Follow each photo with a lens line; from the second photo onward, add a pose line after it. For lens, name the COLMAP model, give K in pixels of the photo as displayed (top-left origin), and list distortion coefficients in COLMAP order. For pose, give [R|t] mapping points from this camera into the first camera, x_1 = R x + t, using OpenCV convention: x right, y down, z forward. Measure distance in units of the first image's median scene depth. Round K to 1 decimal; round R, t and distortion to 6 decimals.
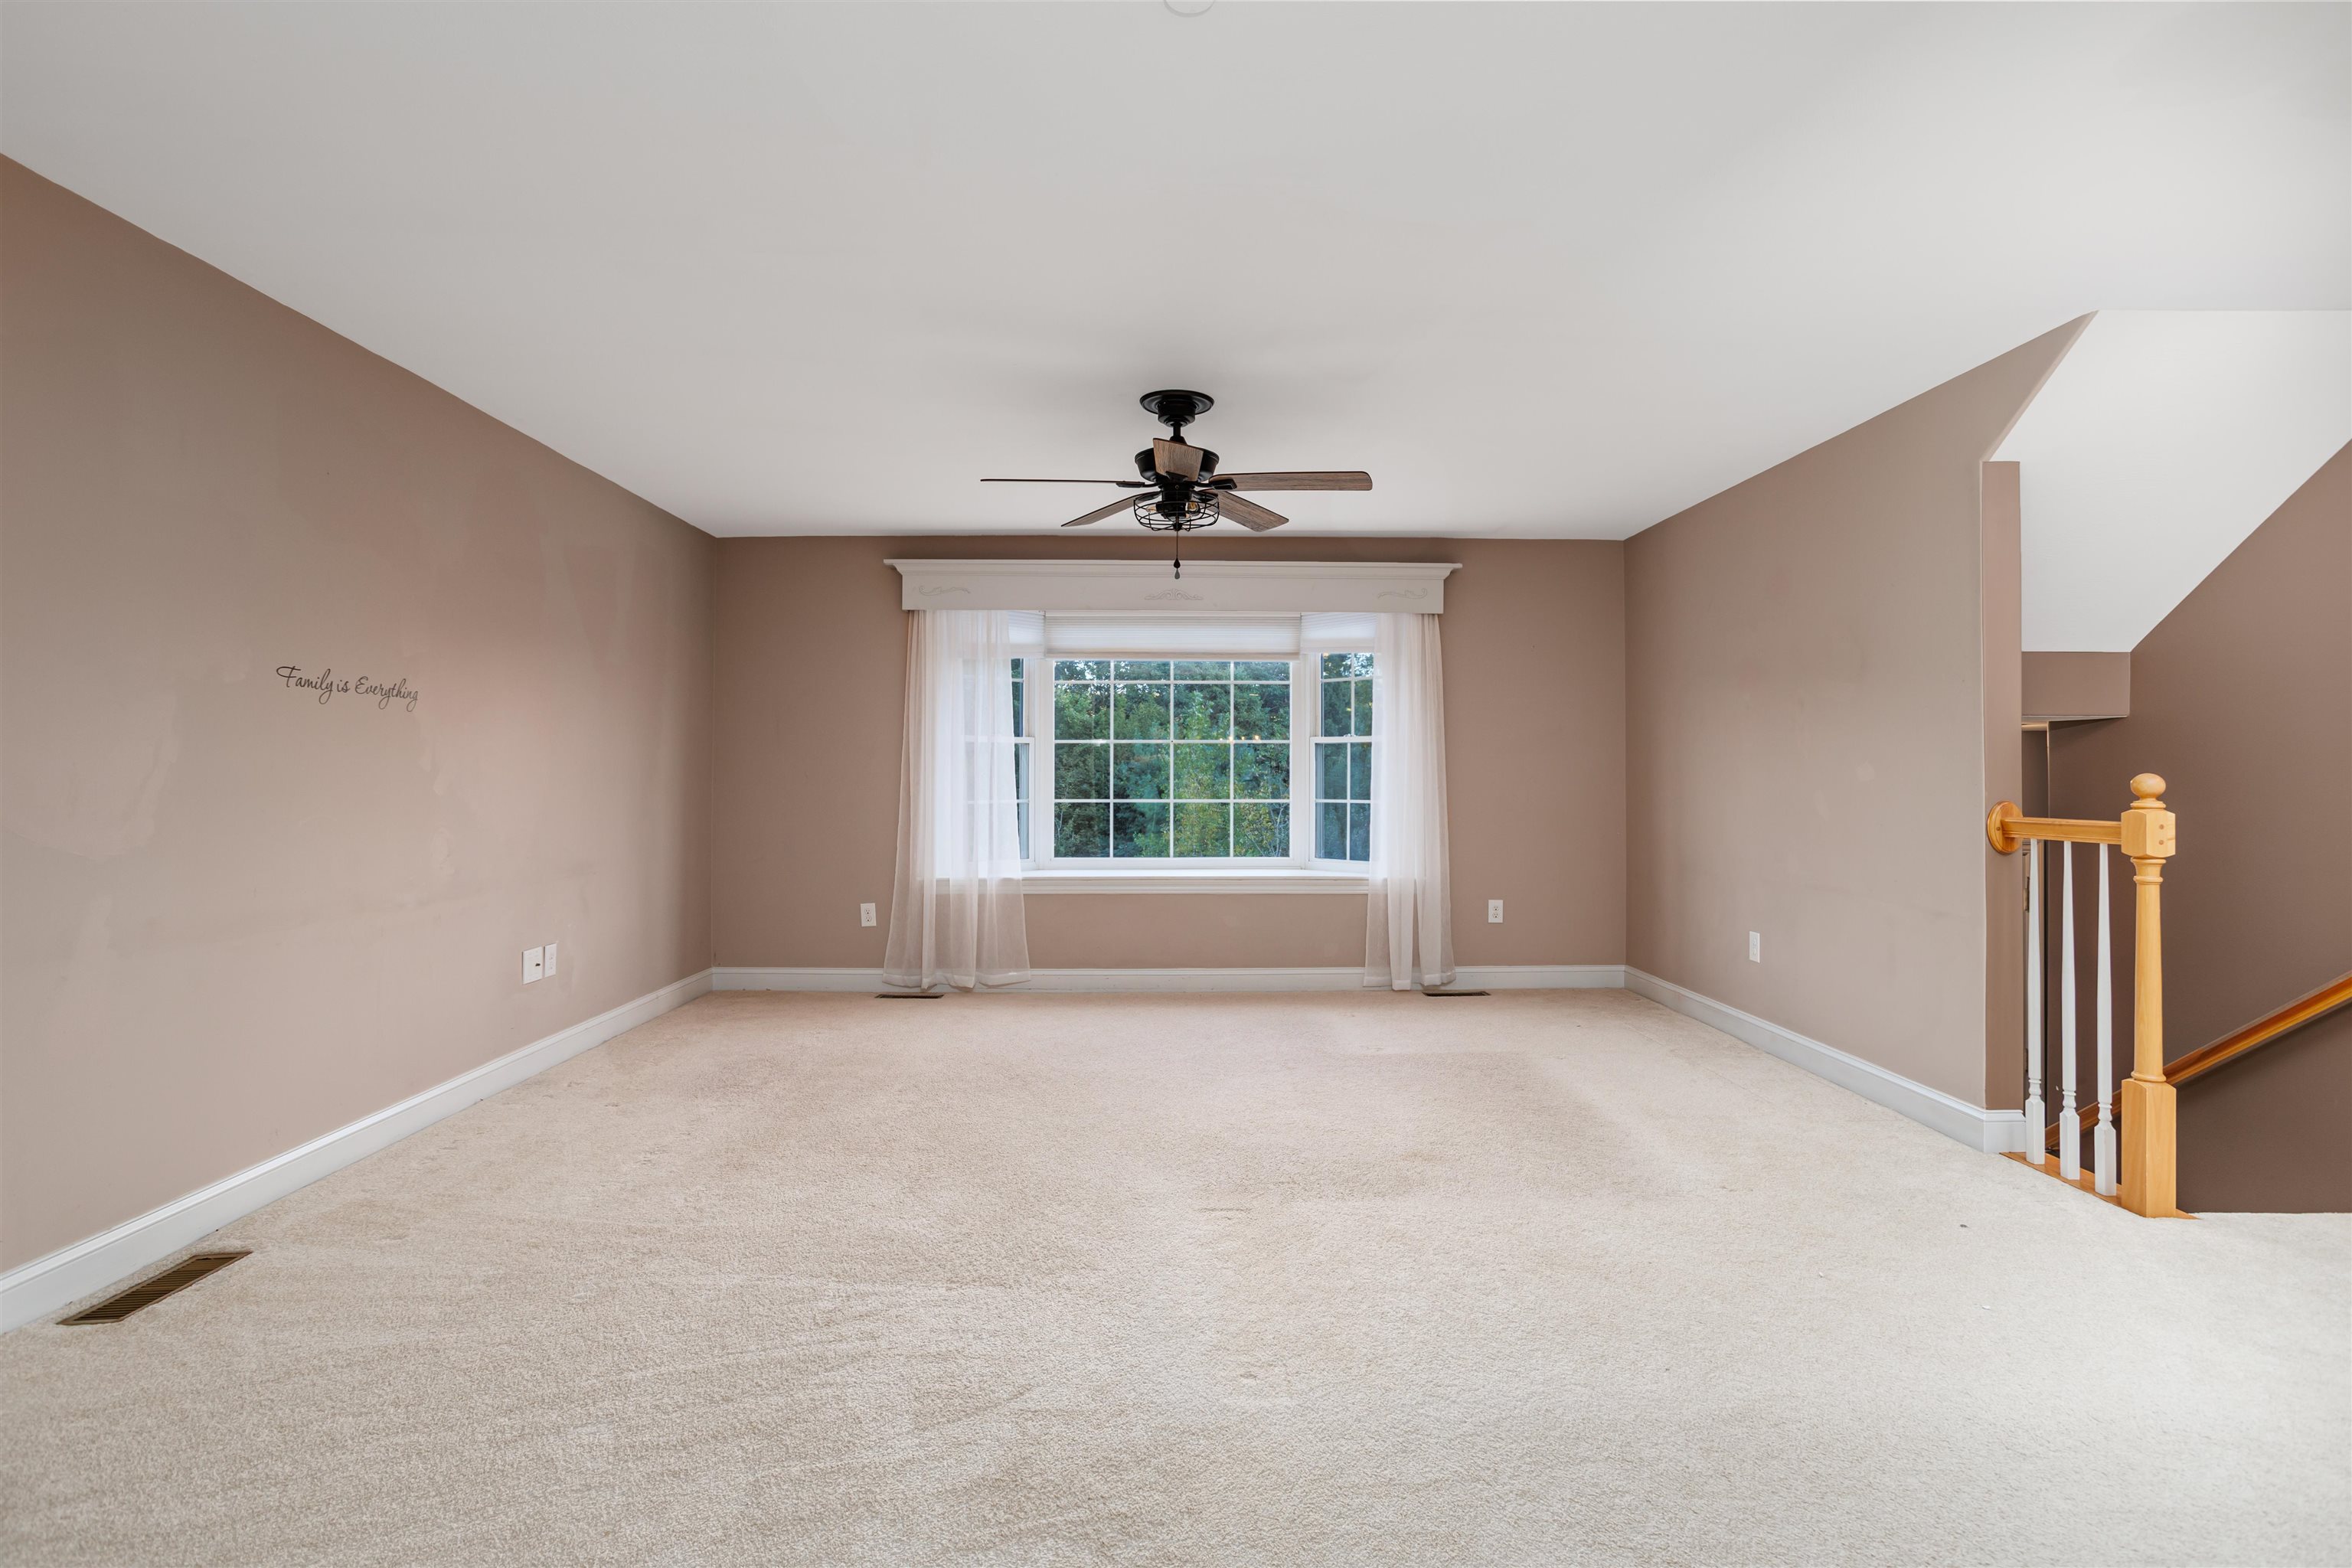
lens RADIAL K [[1150.8, 0, 1194.3], [0, 1150.8, 782.1], [0, 0, 1]] dist [-0.045223, 0.024875]
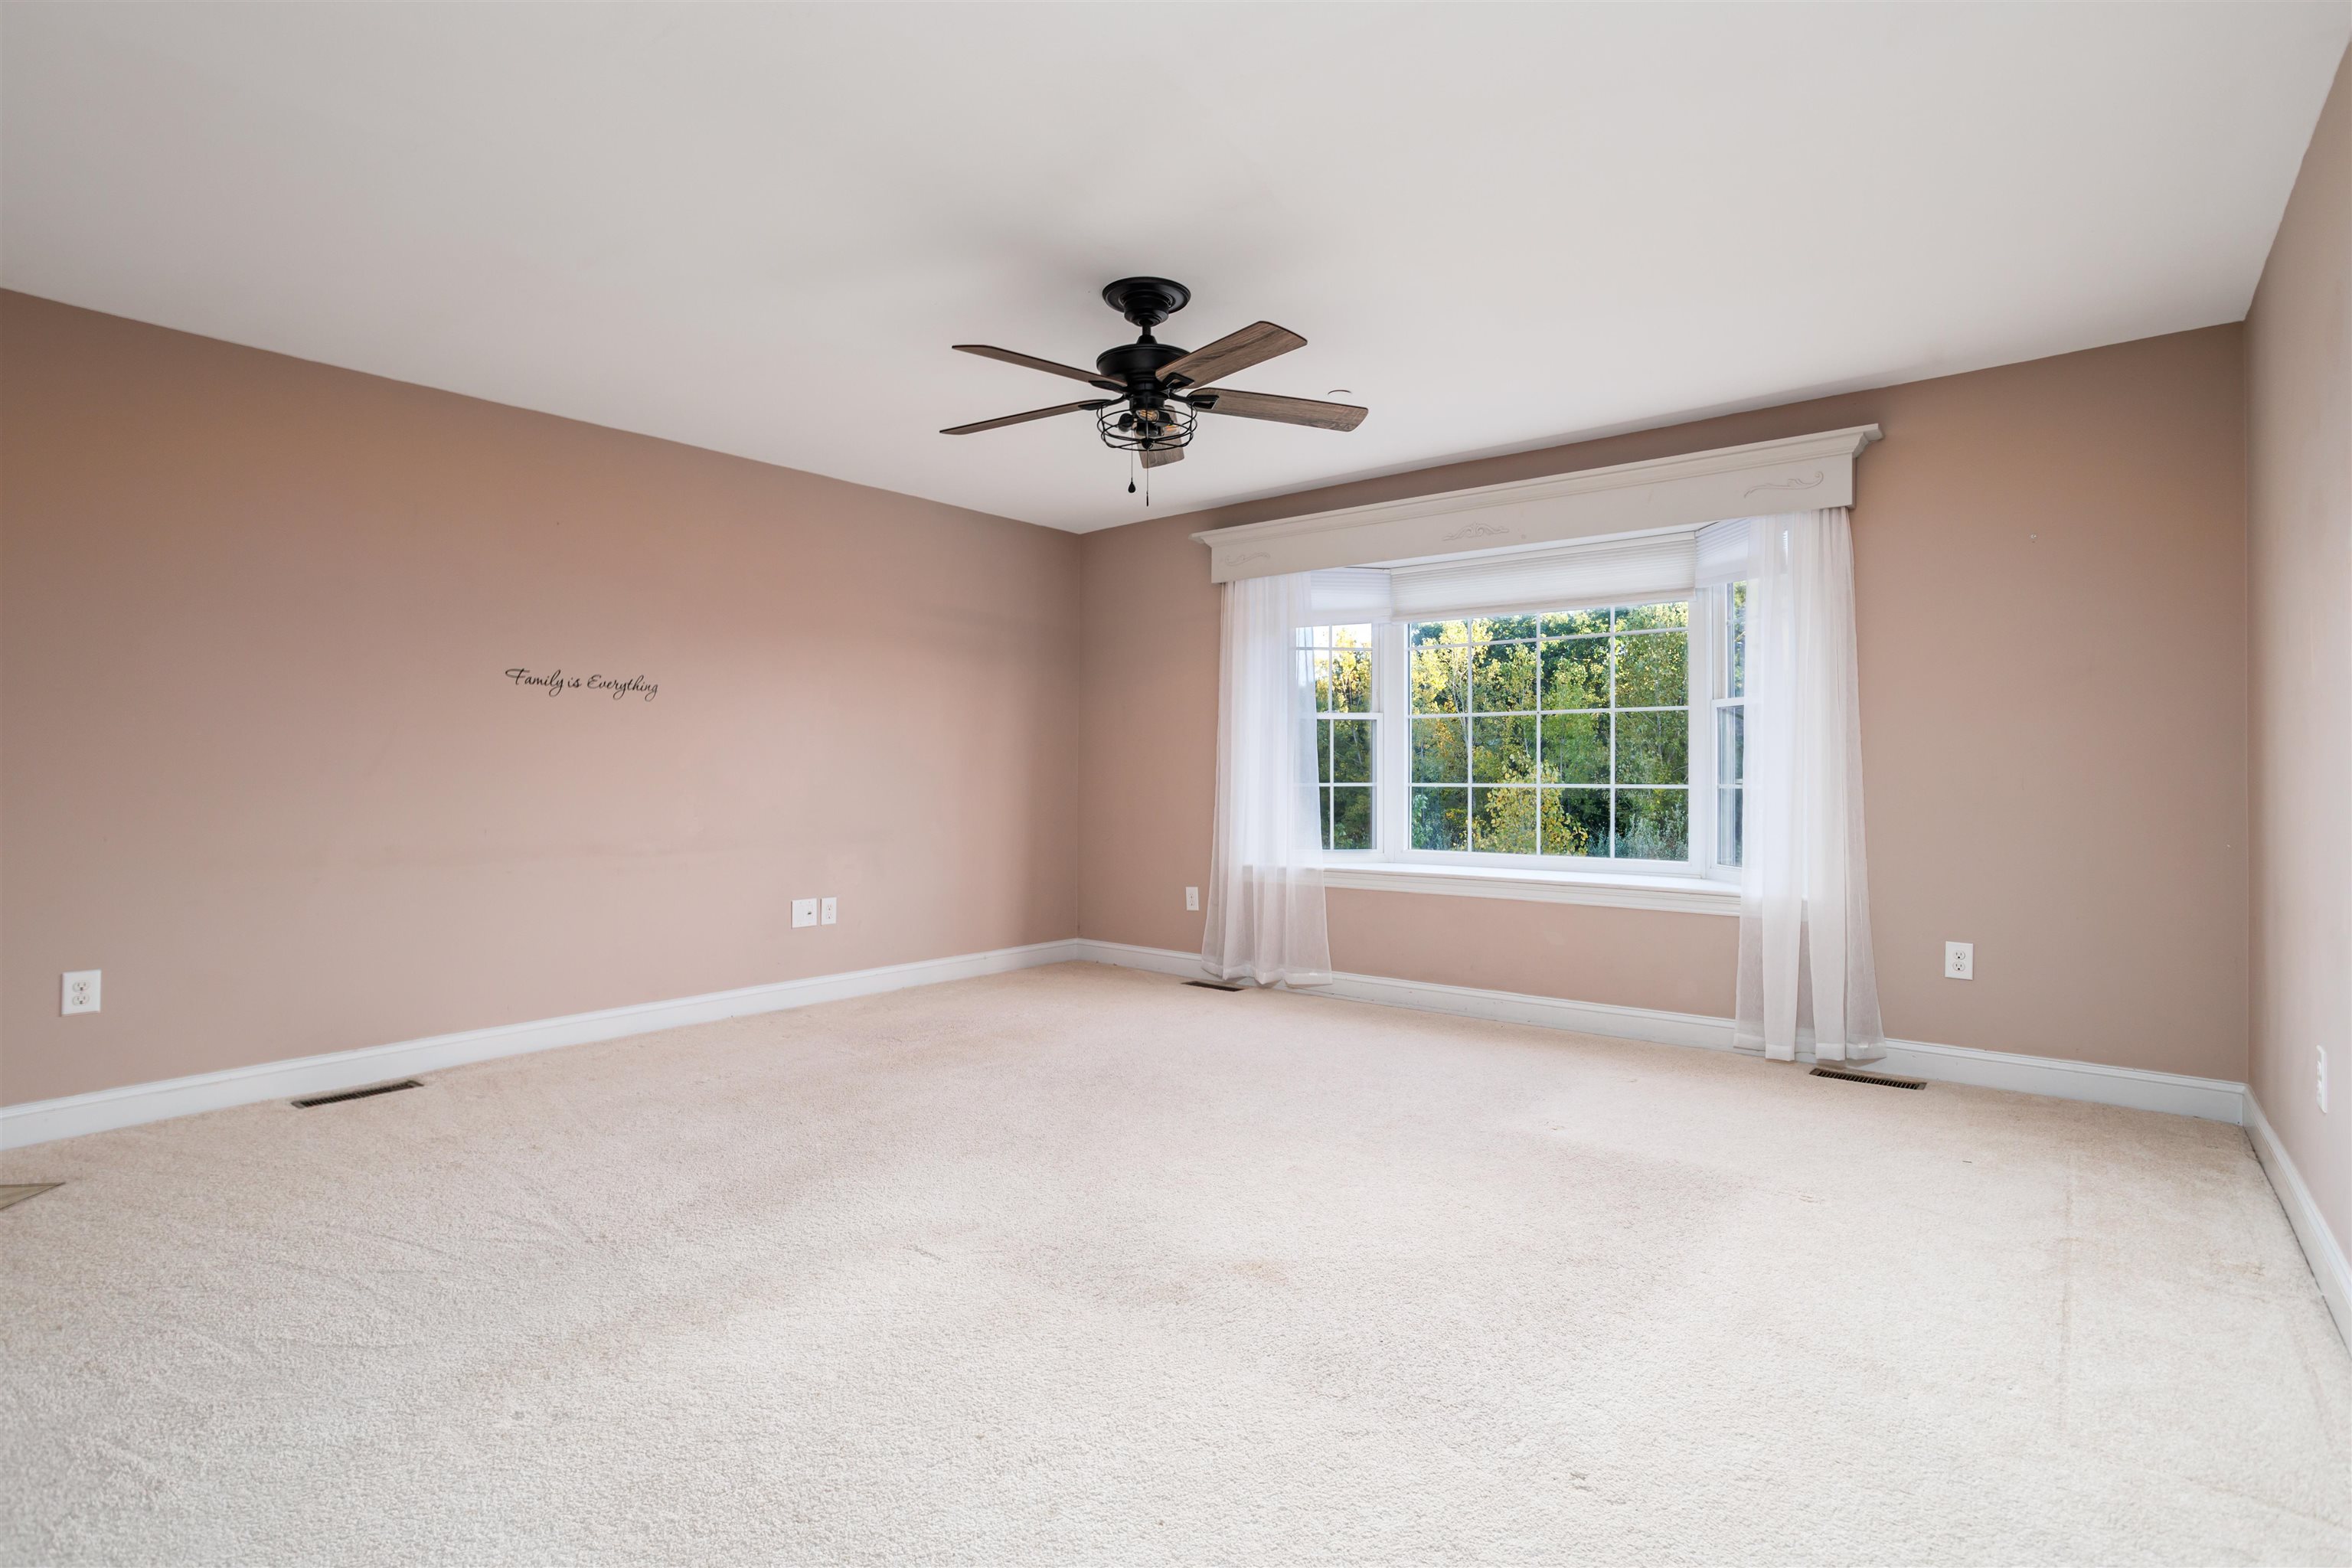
lens RADIAL K [[1150.8, 0, 1169.6], [0, 1150.8, 785.0], [0, 0, 1]] dist [-0.045223, 0.024875]
pose [[0.756746, 0.004678, -0.653692, 0.349098], [-0.002717, 0.999988, 0.004010, 0.014886], [0.653703, -0.001259, 0.756750, 0.245745]]
